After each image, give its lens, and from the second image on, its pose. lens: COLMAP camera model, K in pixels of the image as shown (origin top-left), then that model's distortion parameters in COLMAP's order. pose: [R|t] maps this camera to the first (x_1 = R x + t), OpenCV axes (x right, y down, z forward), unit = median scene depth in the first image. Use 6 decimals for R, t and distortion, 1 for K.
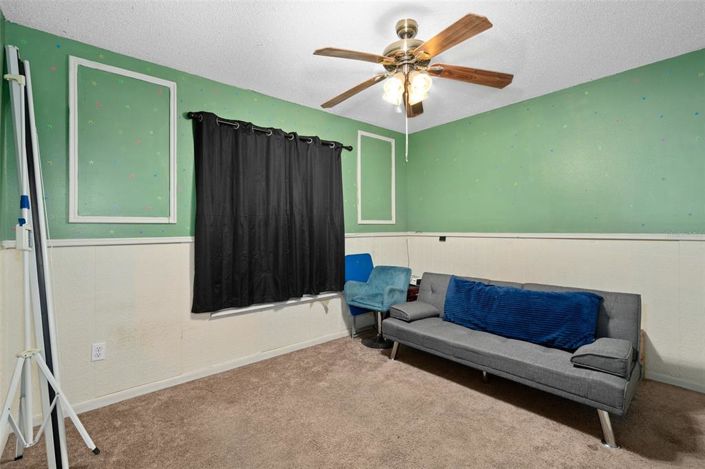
lens RADIAL K [[318.8, 0, 350.9], [0, 318.8, 233.7], [0, 0, 1]] dist [-0.000017, 0.000034]
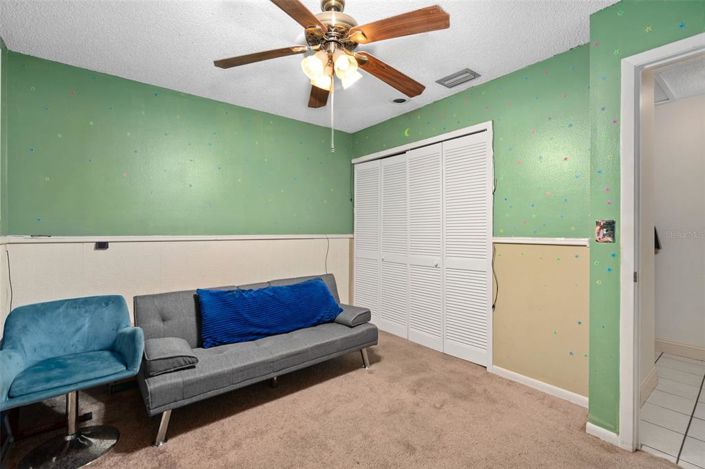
lens RADIAL K [[318.8, 0, 350.9], [0, 318.8, 233.7], [0, 0, 1]] dist [-0.000017, 0.000034]
pose [[0.040455, 0.000018, 0.999181, -0.505211], [0.015215, 0.999884, -0.000634, -0.000601], [-0.999066, 0.015228, 0.040450, 0.662775]]
